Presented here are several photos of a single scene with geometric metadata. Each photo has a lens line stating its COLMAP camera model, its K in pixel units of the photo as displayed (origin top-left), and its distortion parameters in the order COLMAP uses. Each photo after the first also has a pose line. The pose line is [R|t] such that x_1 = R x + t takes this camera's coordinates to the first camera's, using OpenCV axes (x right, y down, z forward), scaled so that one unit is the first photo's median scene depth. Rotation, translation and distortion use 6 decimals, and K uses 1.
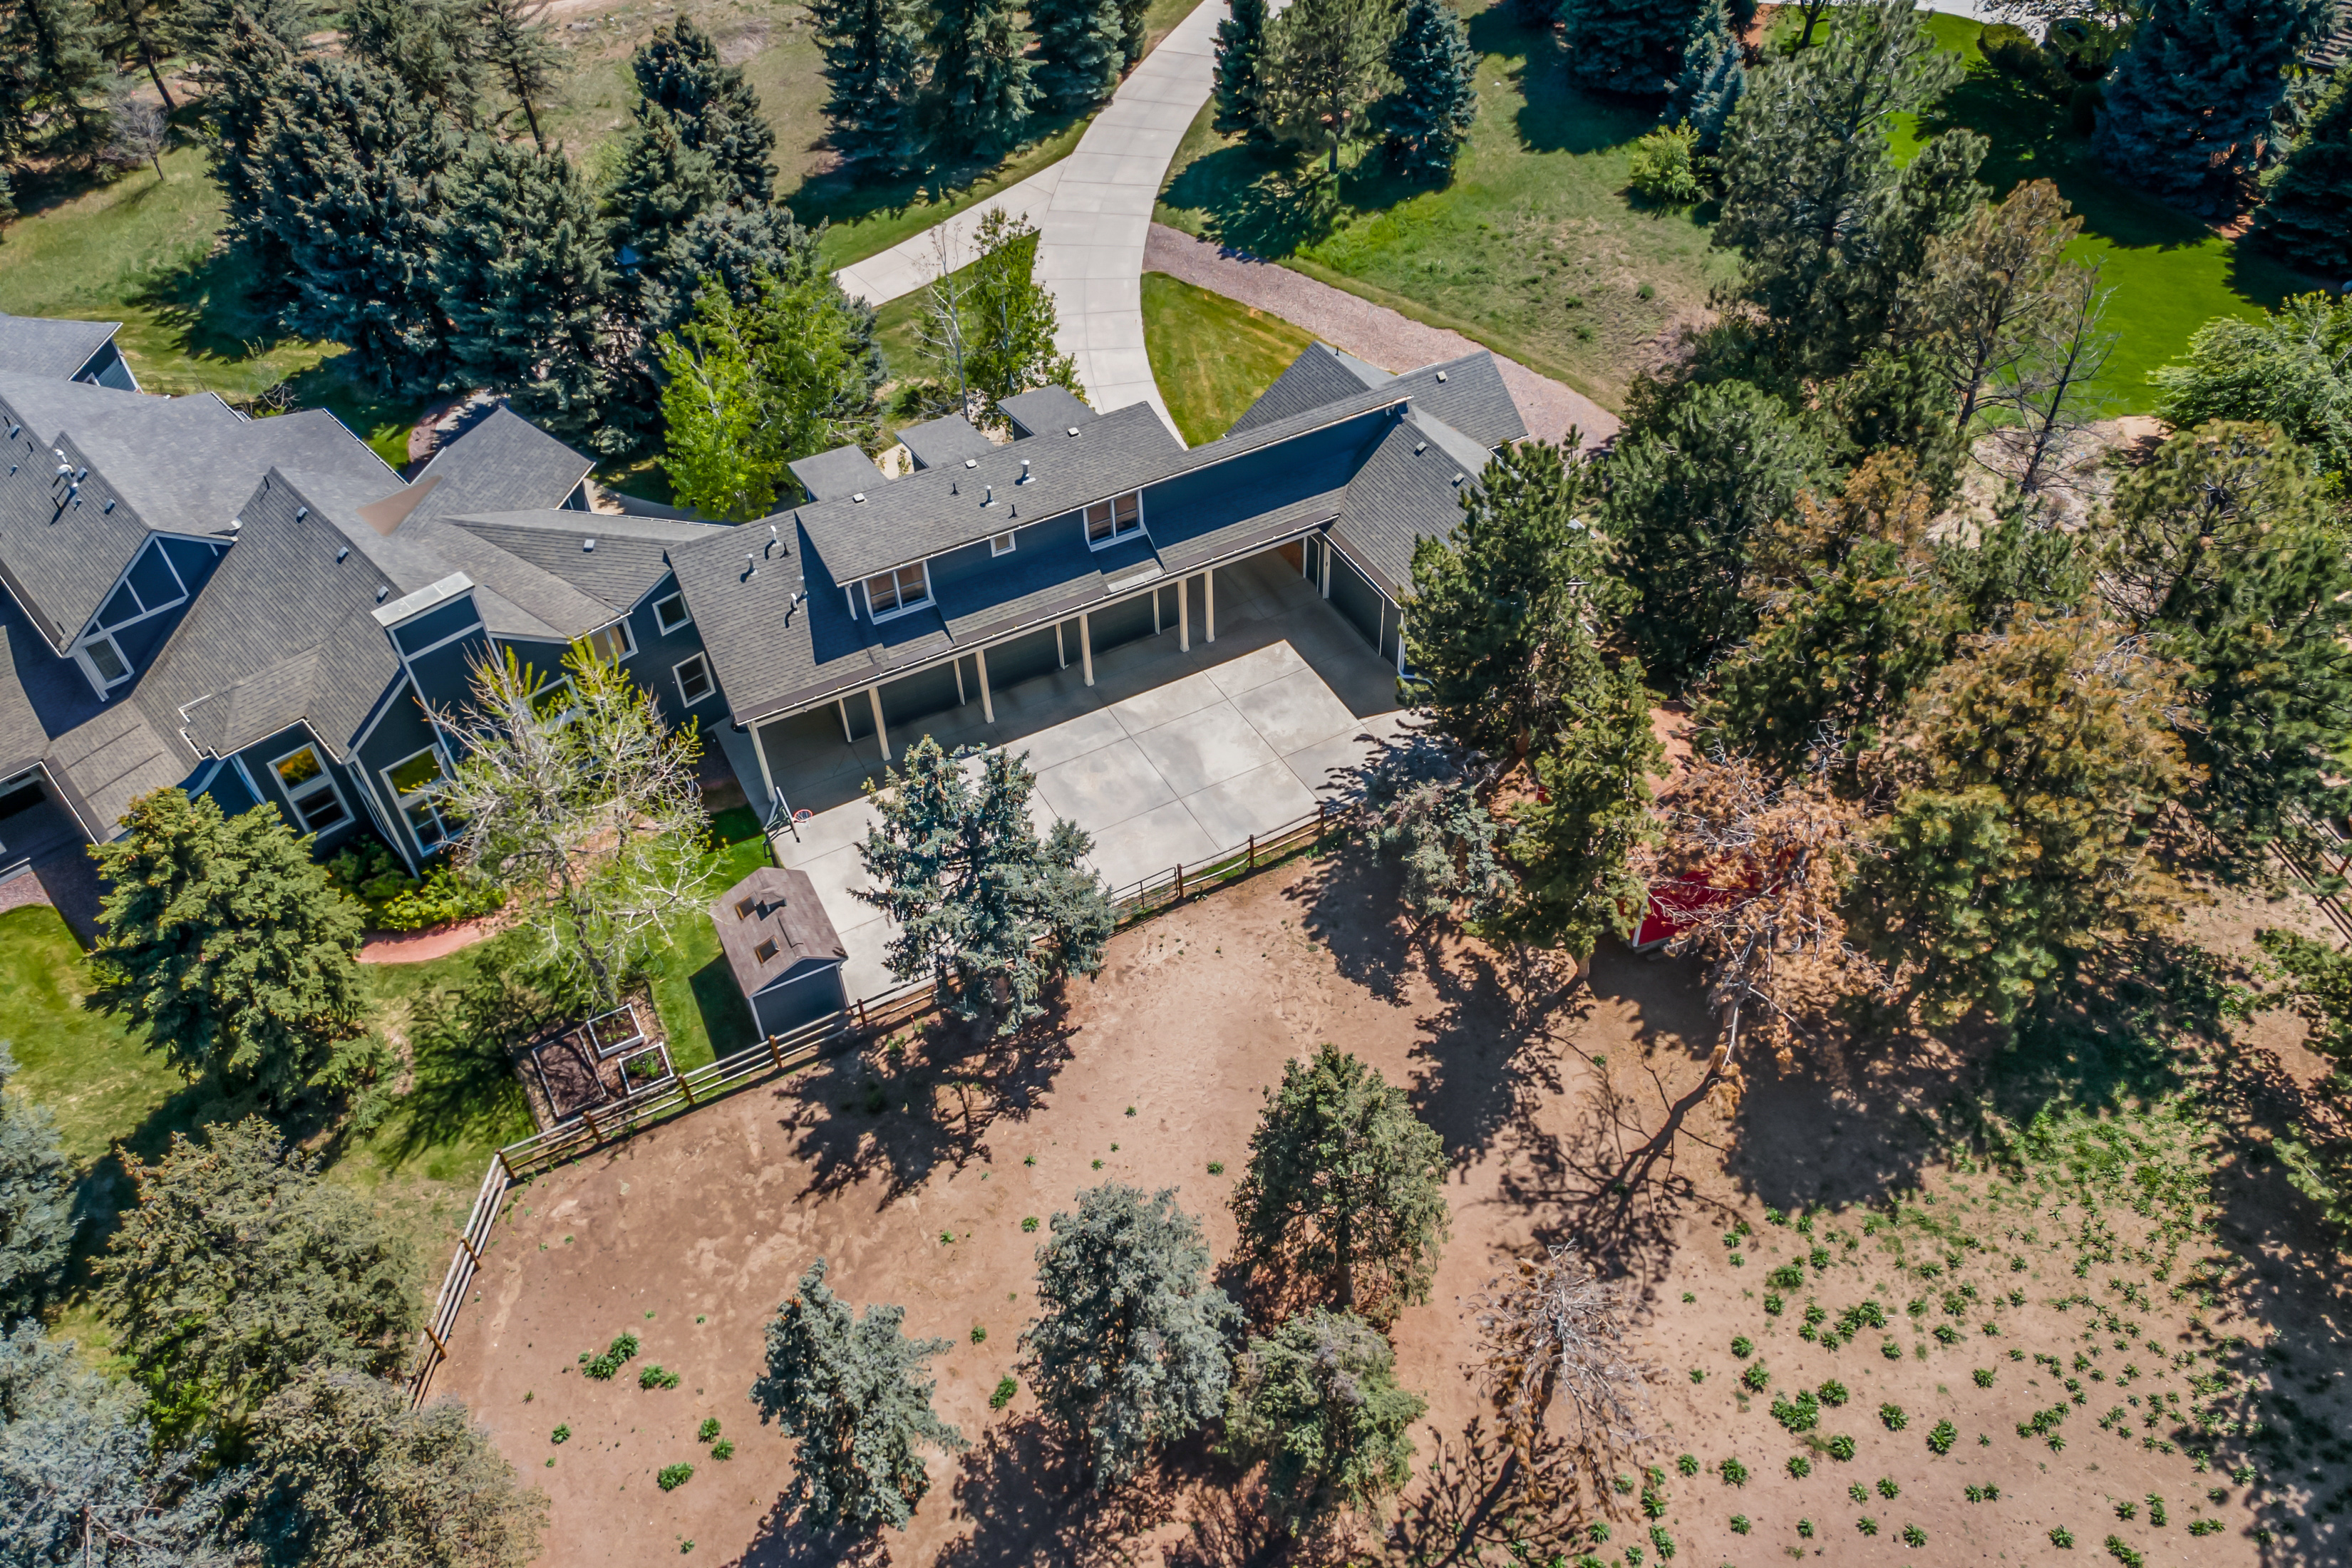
lens RADIAL K [[1695.2, 0, 1176.0], [0, 1695.2, 784.0], [0, 0, 1]] dist [0.019384, 0.029719]
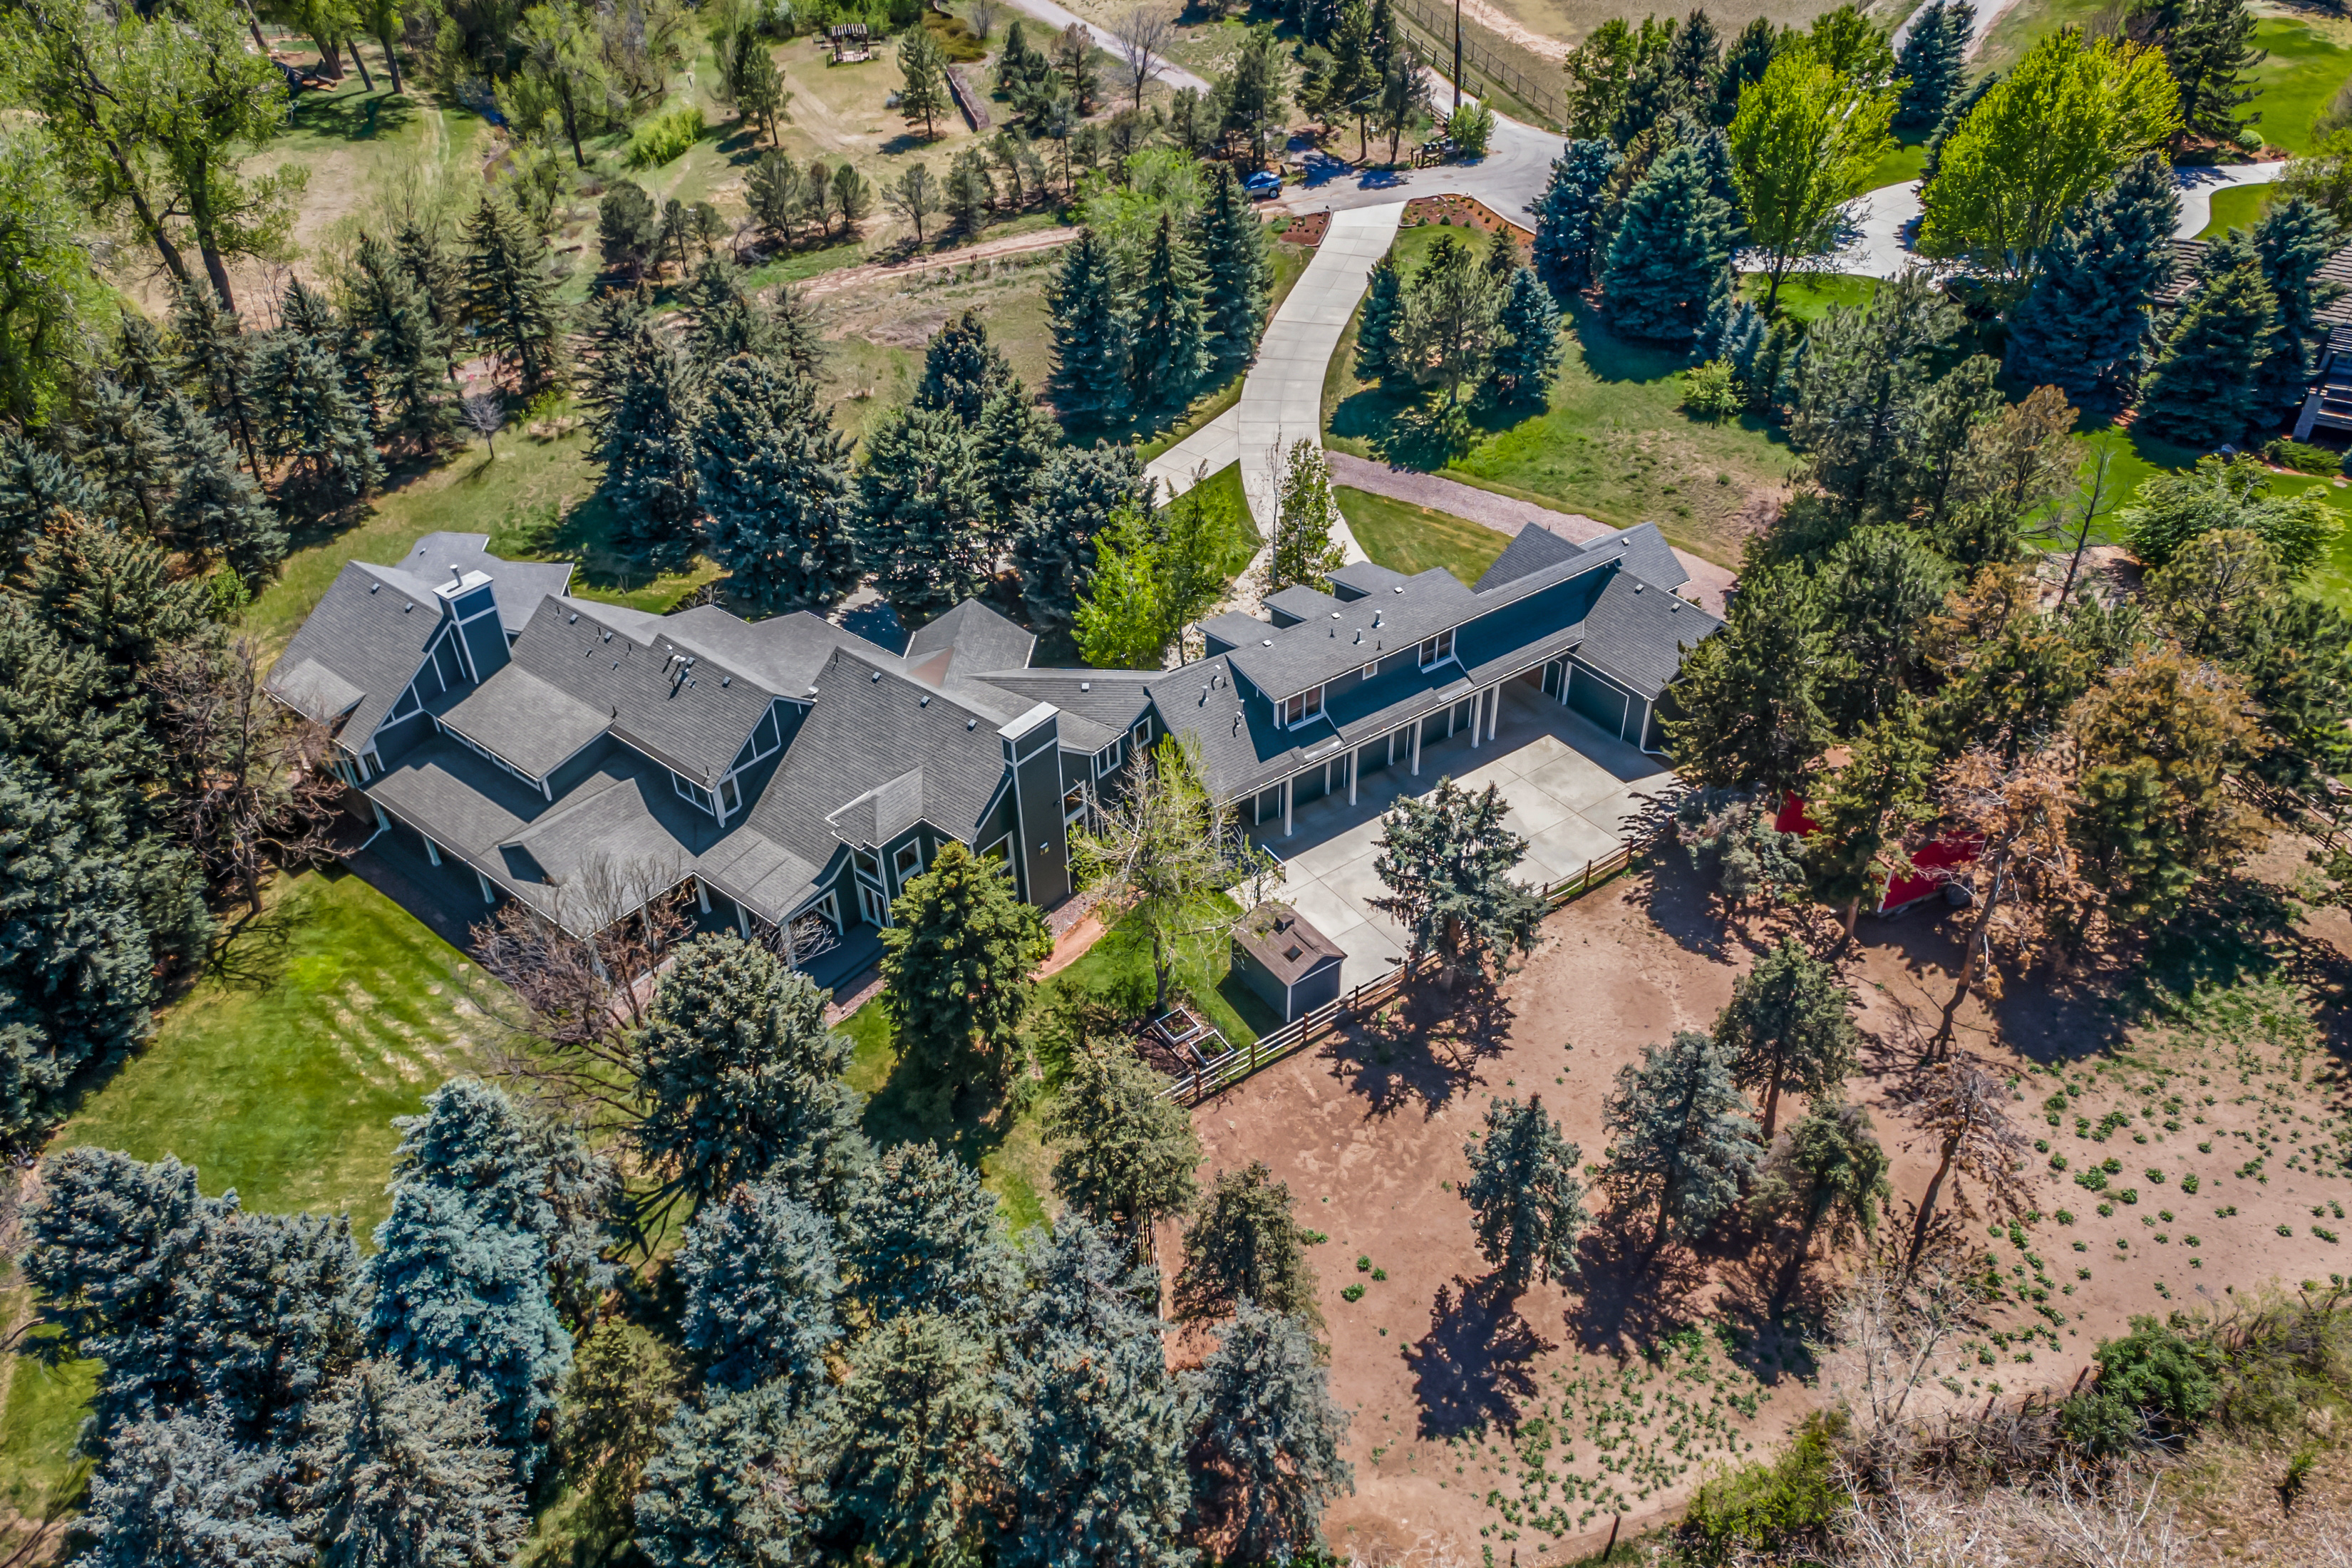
lens RADIAL K [[1695.2, 0, 1176.0], [0, 1695.2, 784.0], [0, 0, 1]] dist [0.019384, 0.029719]
pose [[0.992265, -0.066245, 0.104982, -0.421509], [0.079764, 0.988260, -0.130306, 0.118648], [-0.095118, 0.137672, 0.985900, -0.330947]]
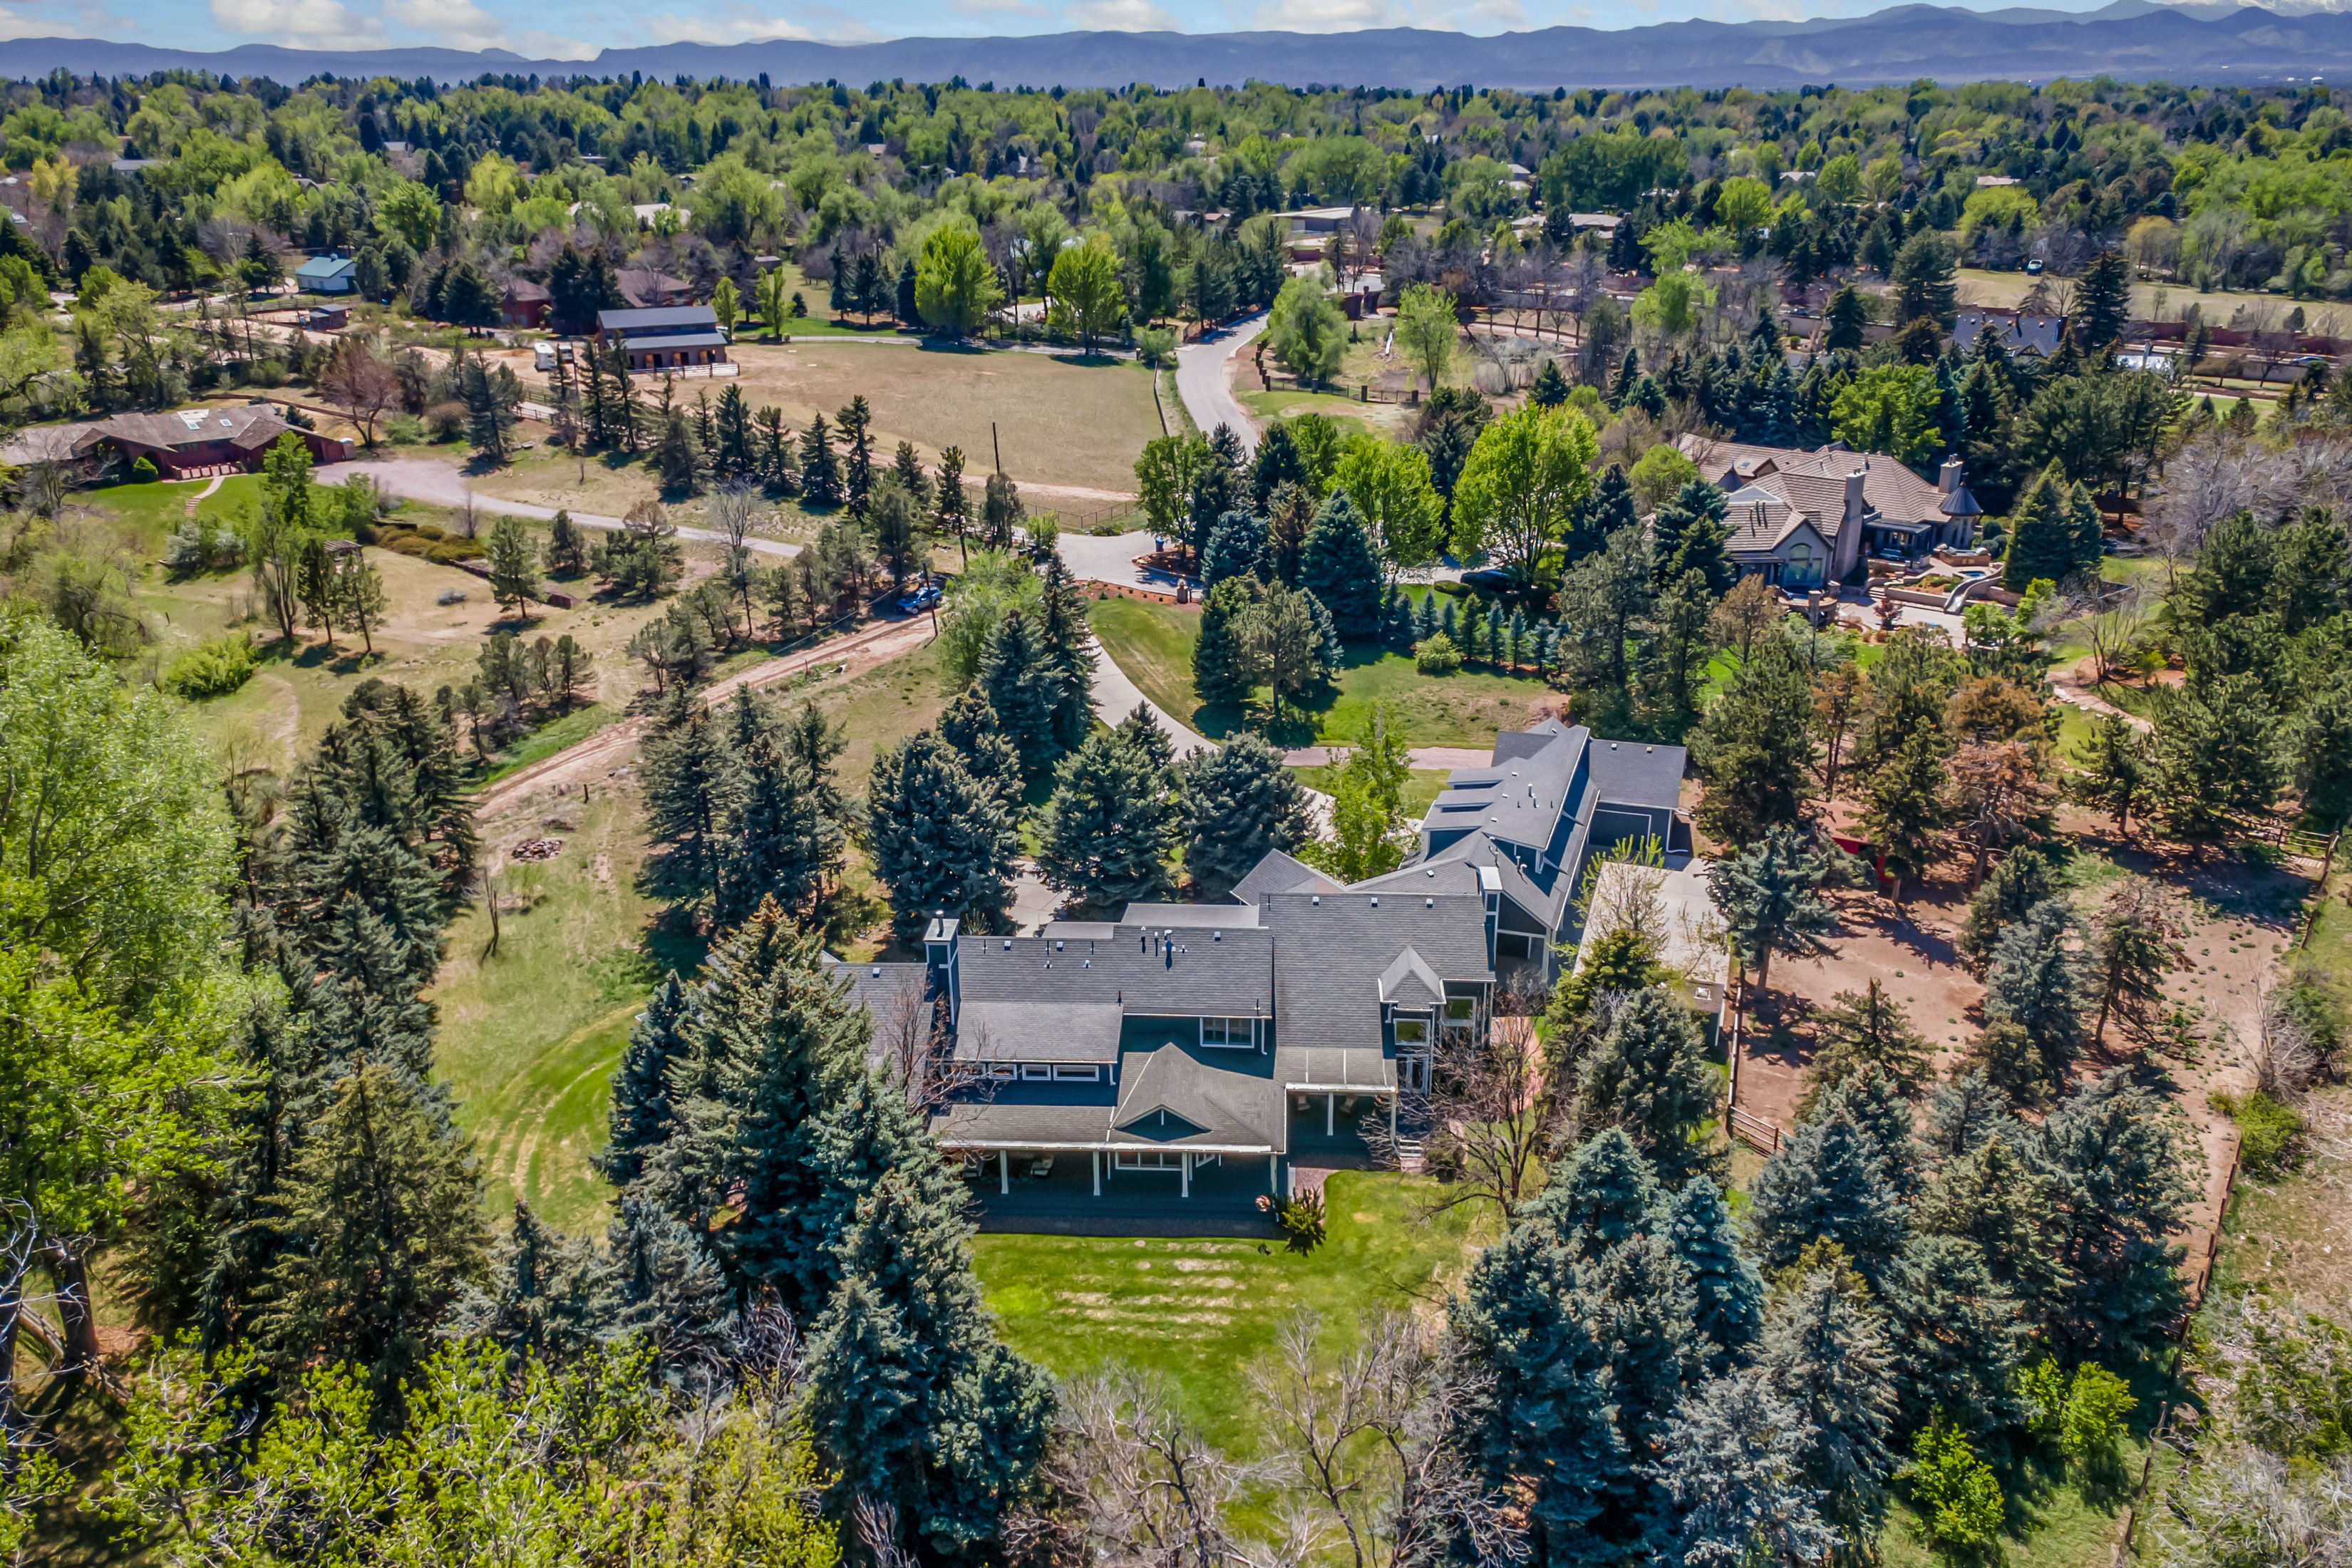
lens RADIAL K [[1727.6, 0, 1176.0], [0, 1727.6, 784.0], [0, 0, 1]] dist [0.021160, 0.032465]
pose [[0.731422, -0.226274, 0.643290, -1.623463], [0.468091, 0.852594, -0.232325, 0.065135], [-0.495896, 0.471045, 0.729522, -0.169976]]
